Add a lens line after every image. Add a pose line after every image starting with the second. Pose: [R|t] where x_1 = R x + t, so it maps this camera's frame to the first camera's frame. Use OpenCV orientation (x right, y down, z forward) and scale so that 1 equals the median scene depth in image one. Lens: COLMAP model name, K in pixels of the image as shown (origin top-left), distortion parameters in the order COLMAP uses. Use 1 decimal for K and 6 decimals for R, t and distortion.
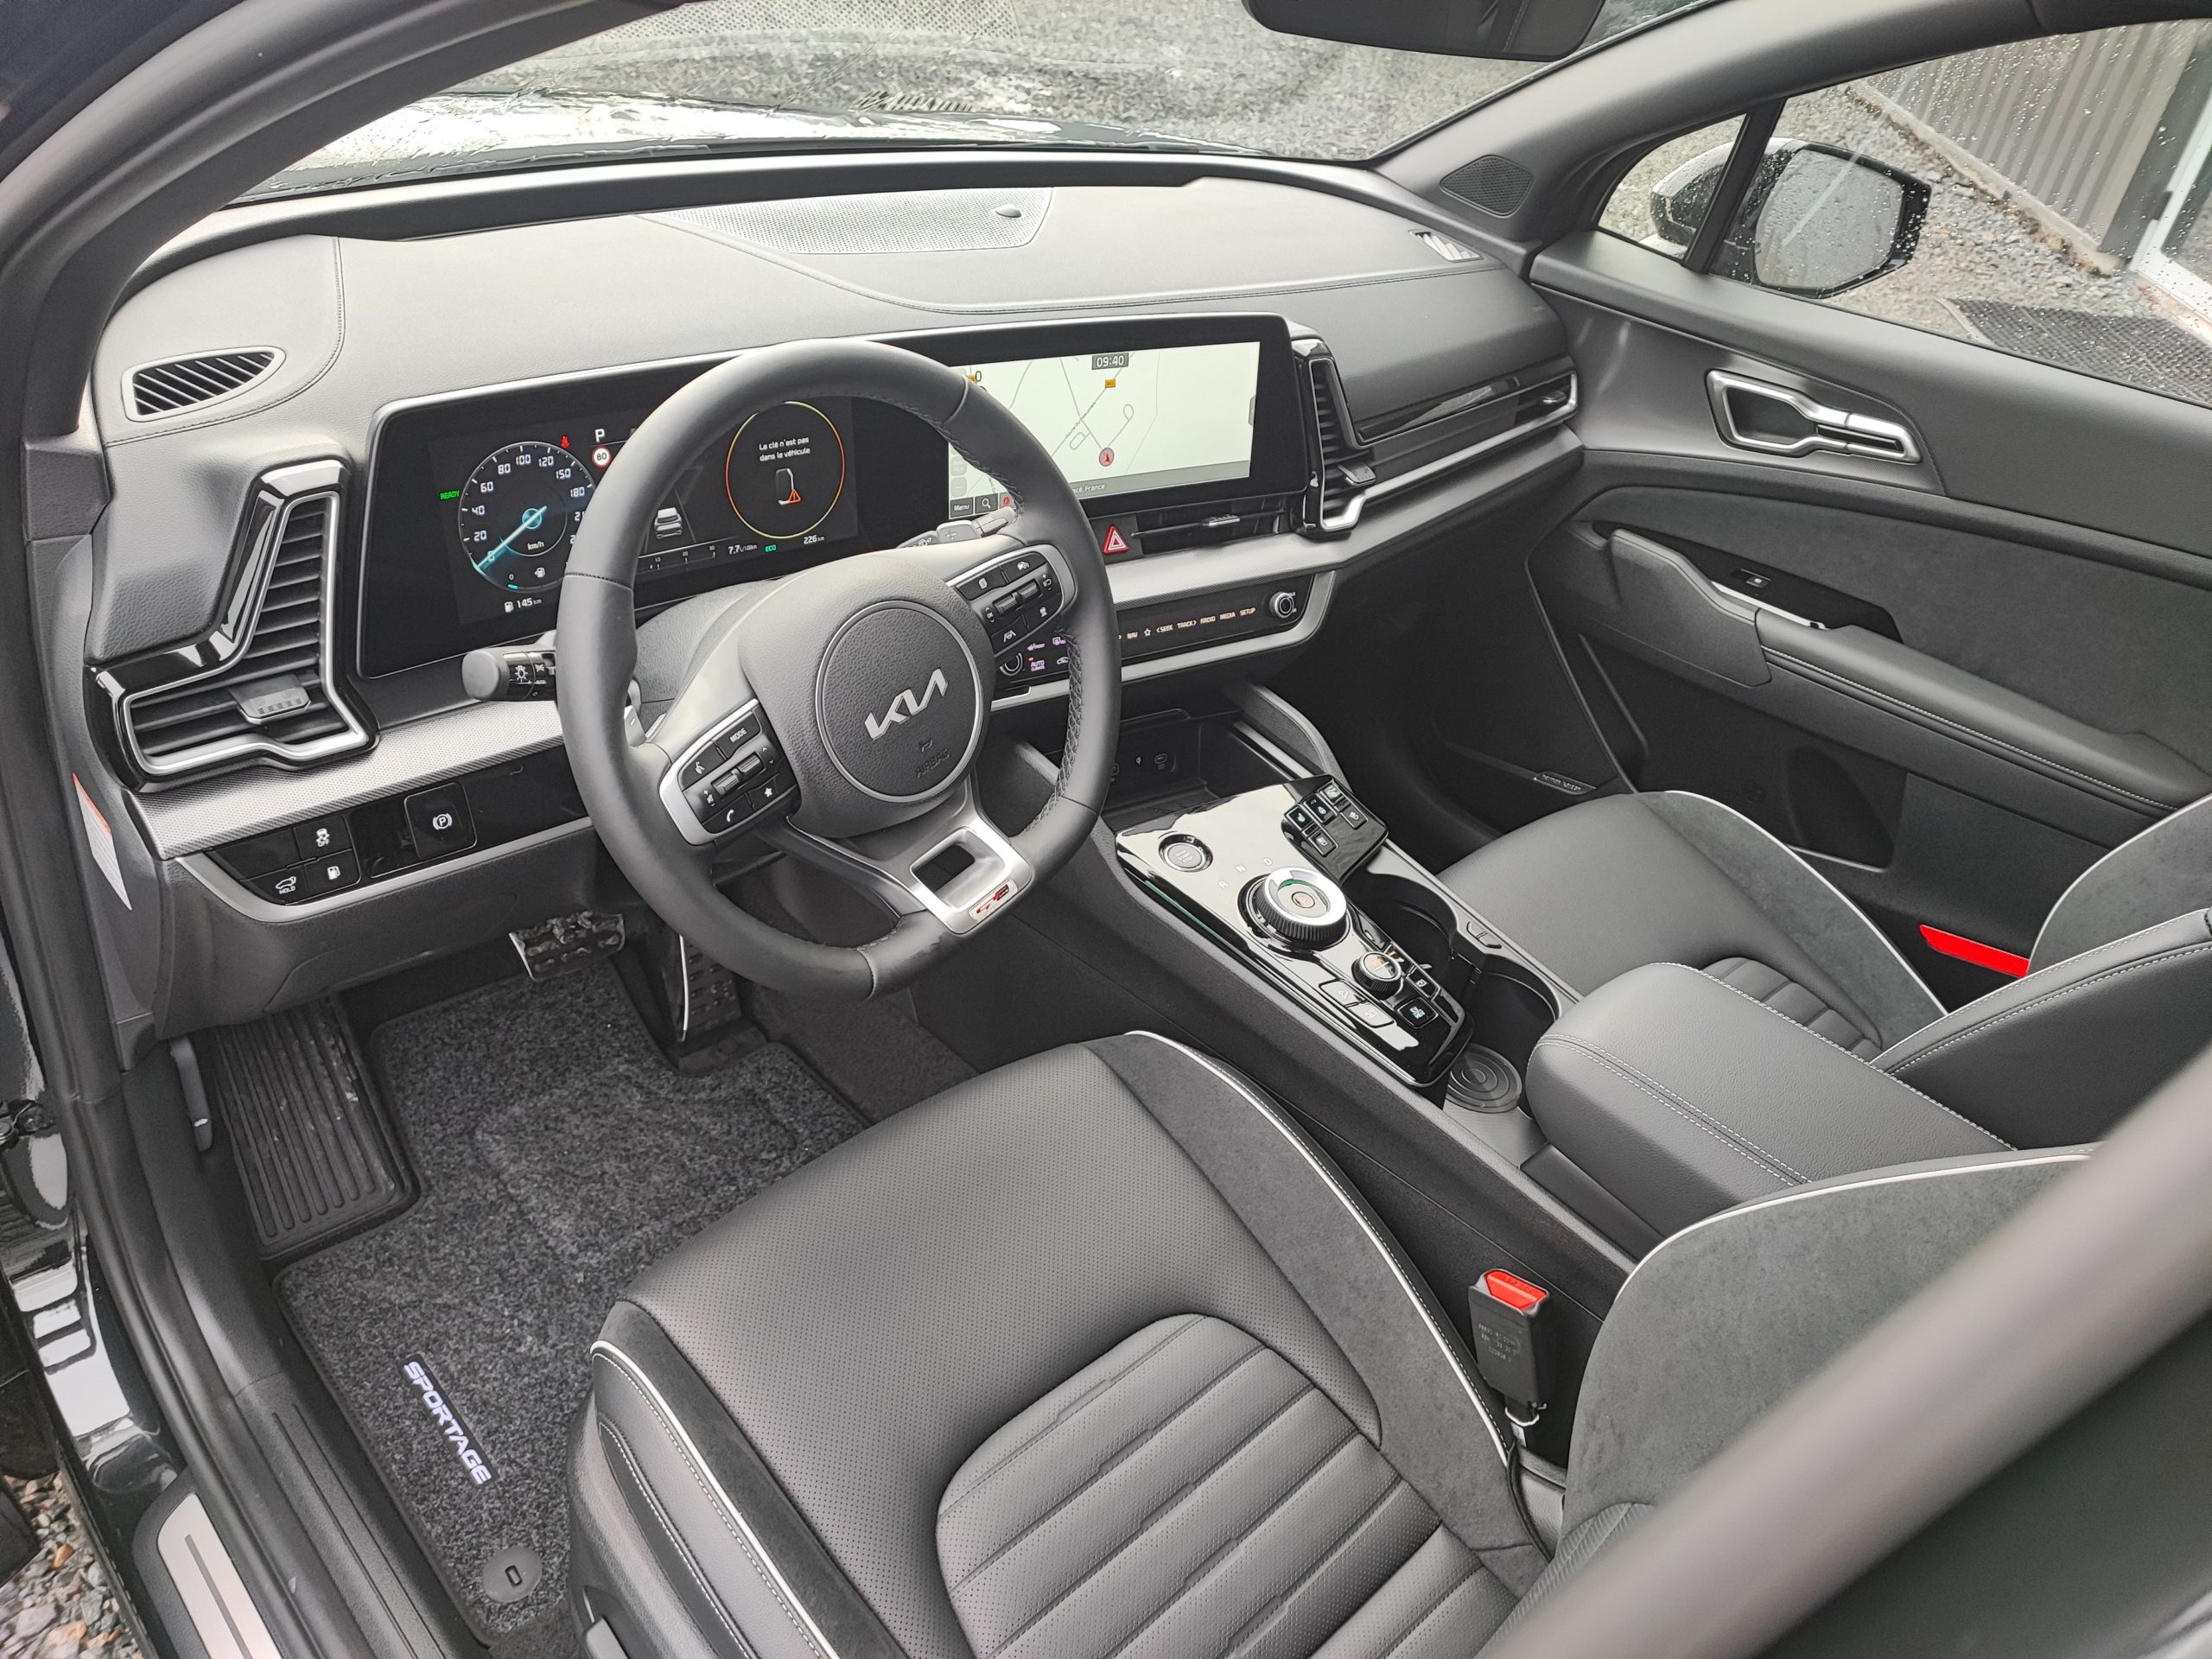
lens RADIAL K [[1601.6, 0, 1099.4], [0, 1601.6, 821.8], [0, 0, 1]] dist [0.033504, 0.000250]
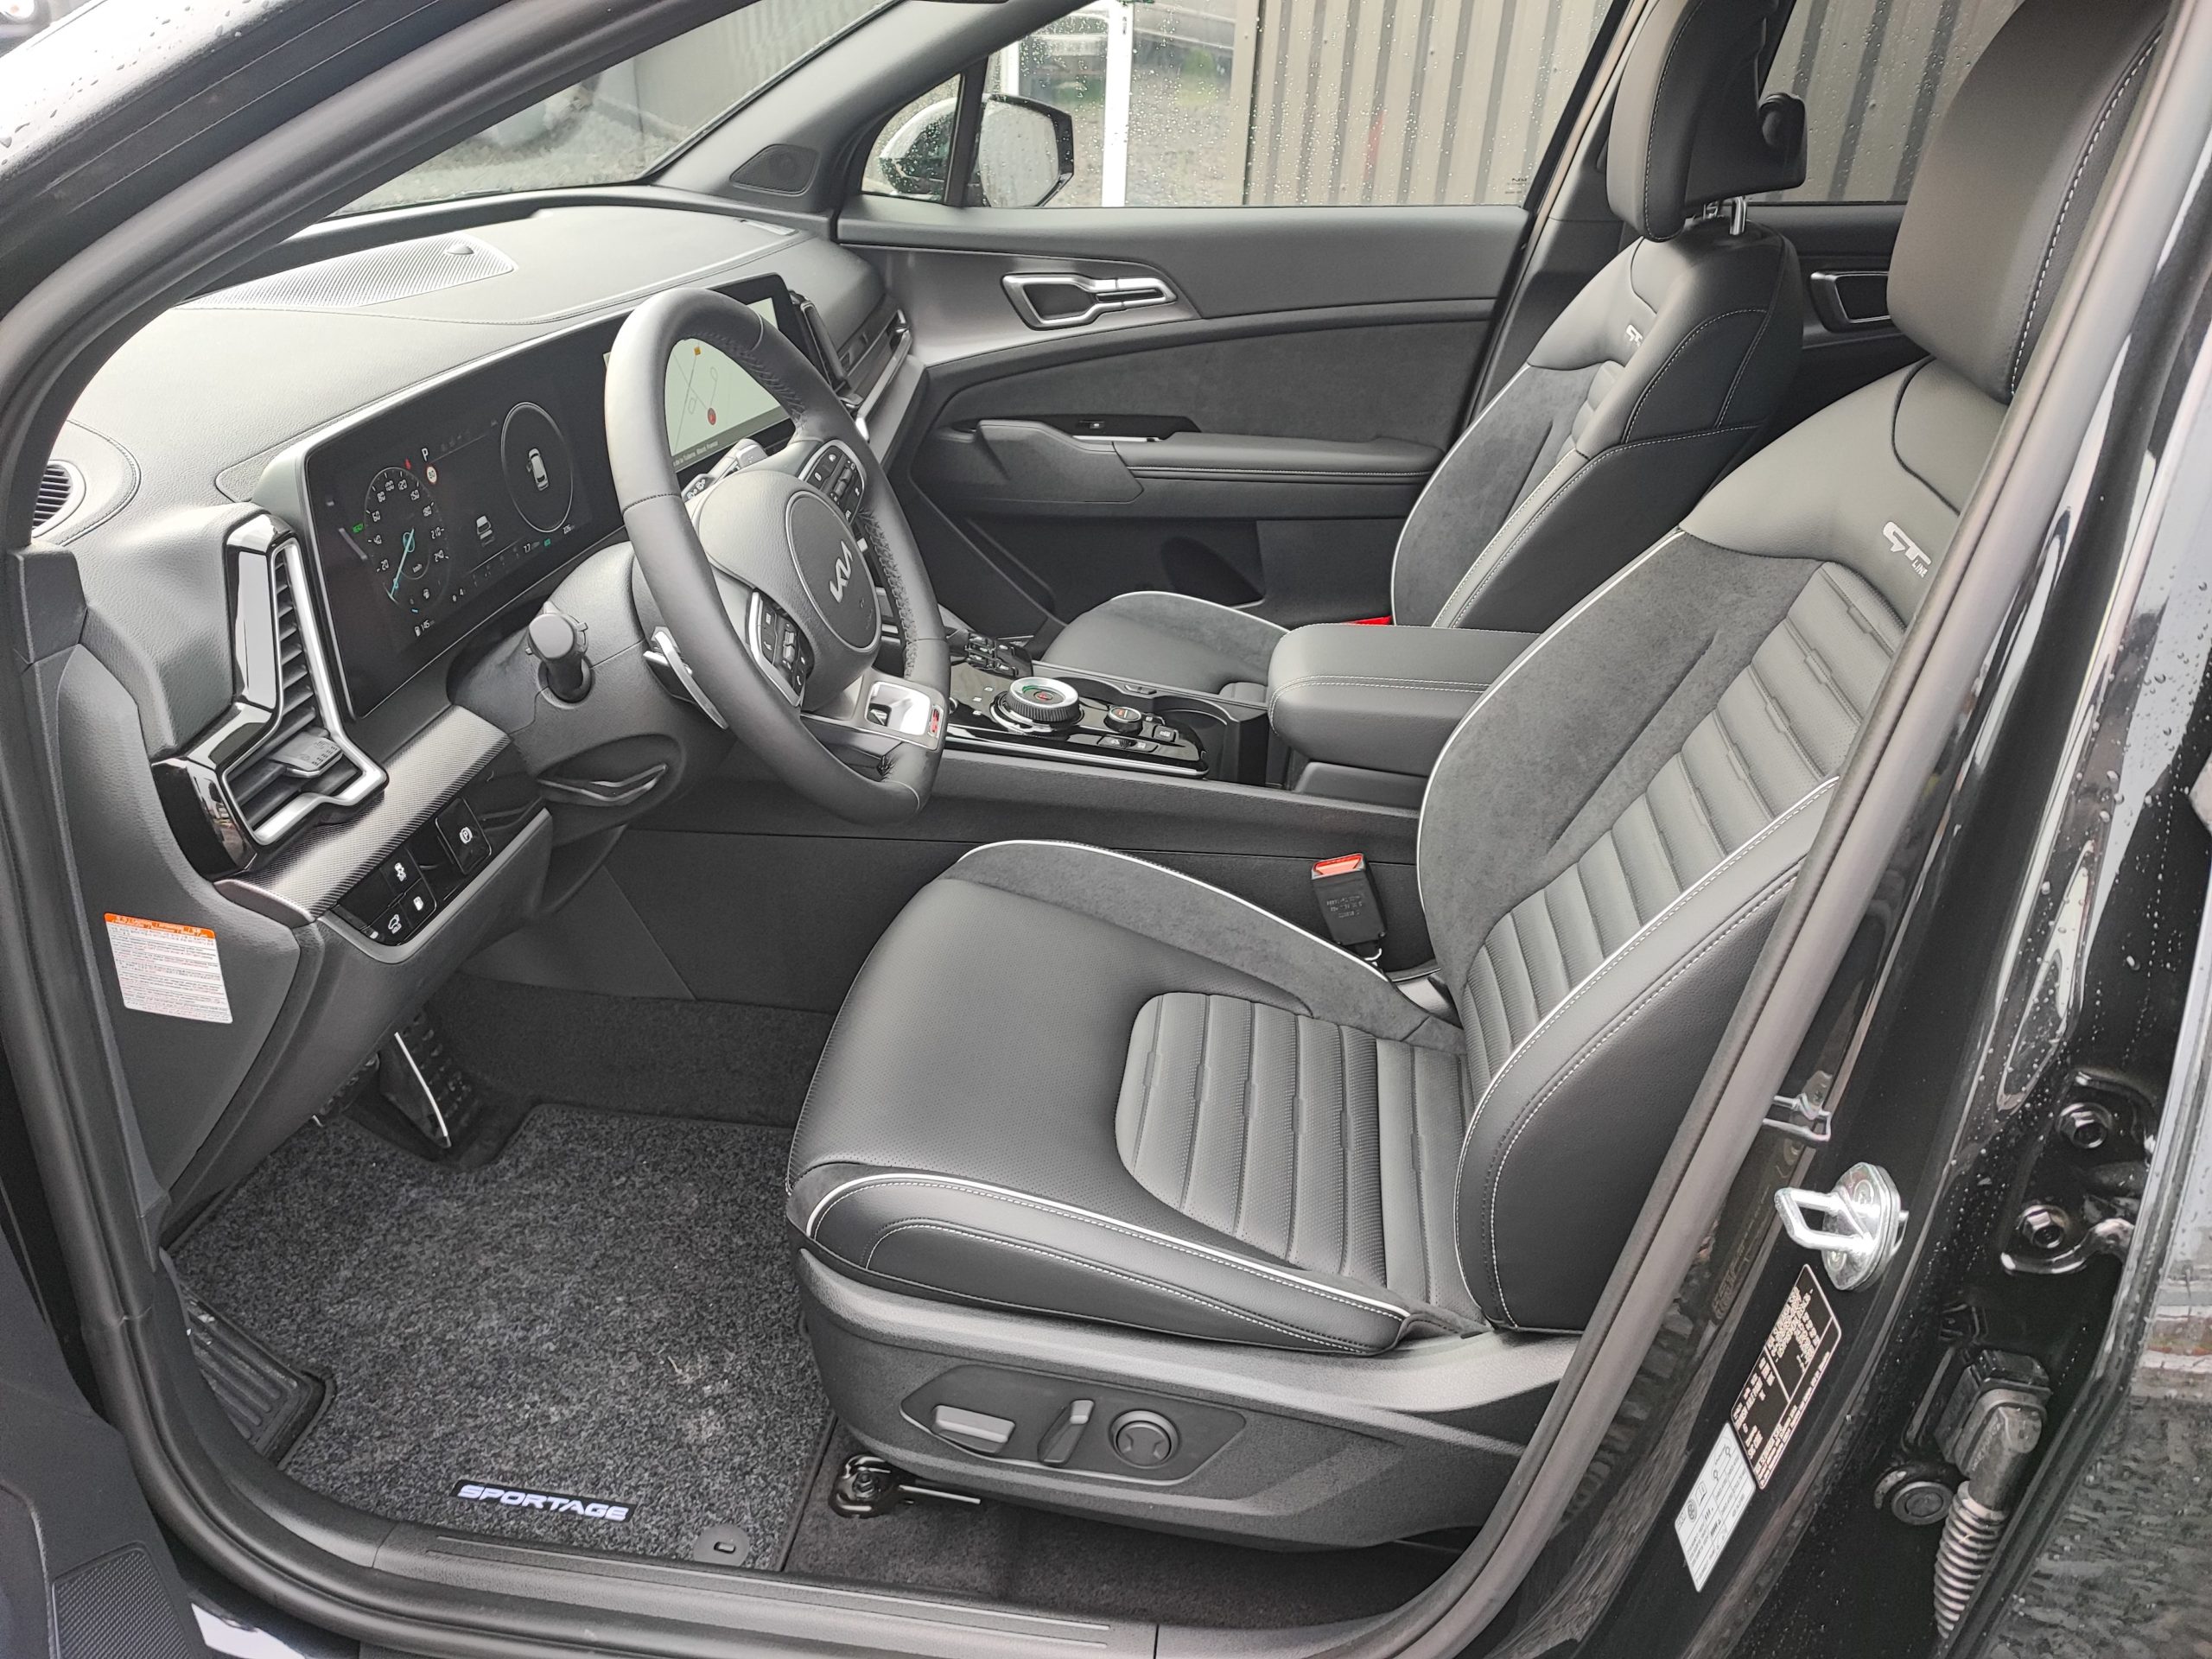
lens RADIAL K [[1601.6, 0, 1099.4], [0, 1601.6, 821.8], [0, 0, 1]] dist [0.033504, 0.000250]
pose [[0.772503, -0.385153, 0.504873, -0.449741], [0.409000, 0.909969, 0.068380, 0.063937], [-0.485756, 0.153669, 0.860481, -0.058654]]
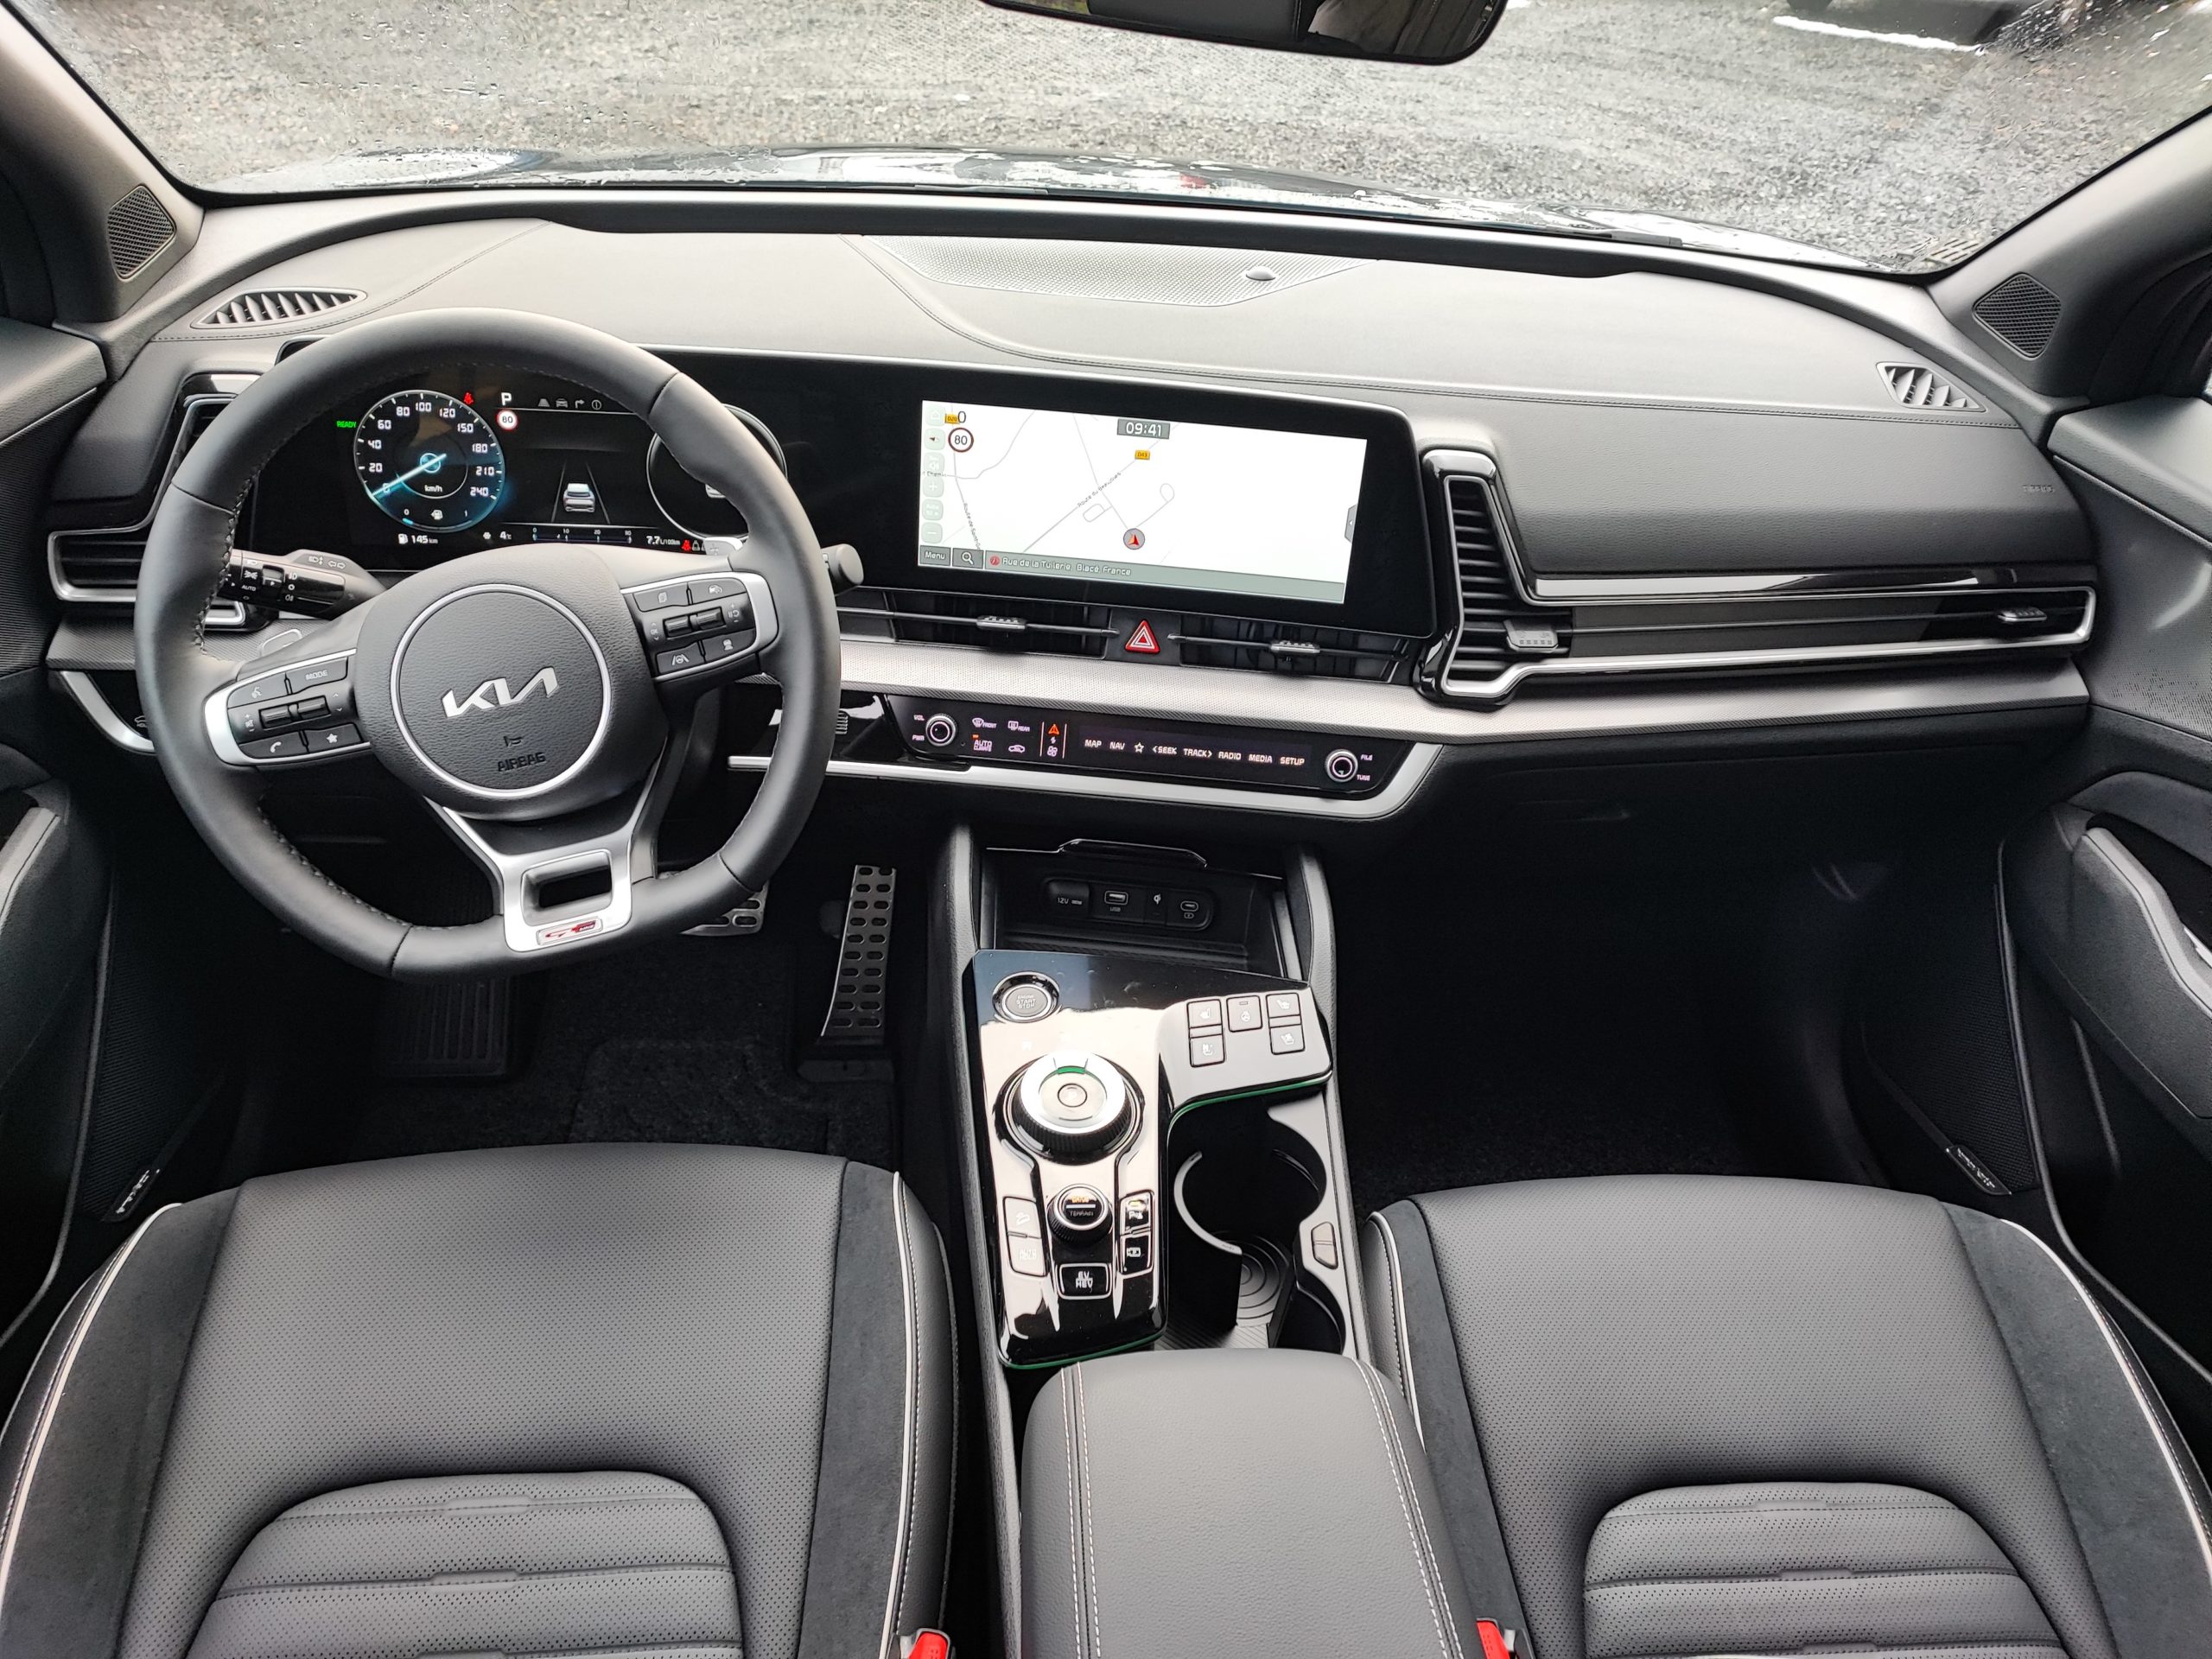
lens RADIAL K [[1585.1, 0, 1106.0], [0, 1585.1, 829.5], [0, 0, 1]] dist [0.033110, -0.000228]
pose [[0.779851, 0.275319, -0.562166, 0.498760], [-0.312400, 0.949425, 0.031608, -0.097523], [0.542437, 0.150971, 0.826420, 0.298775]]
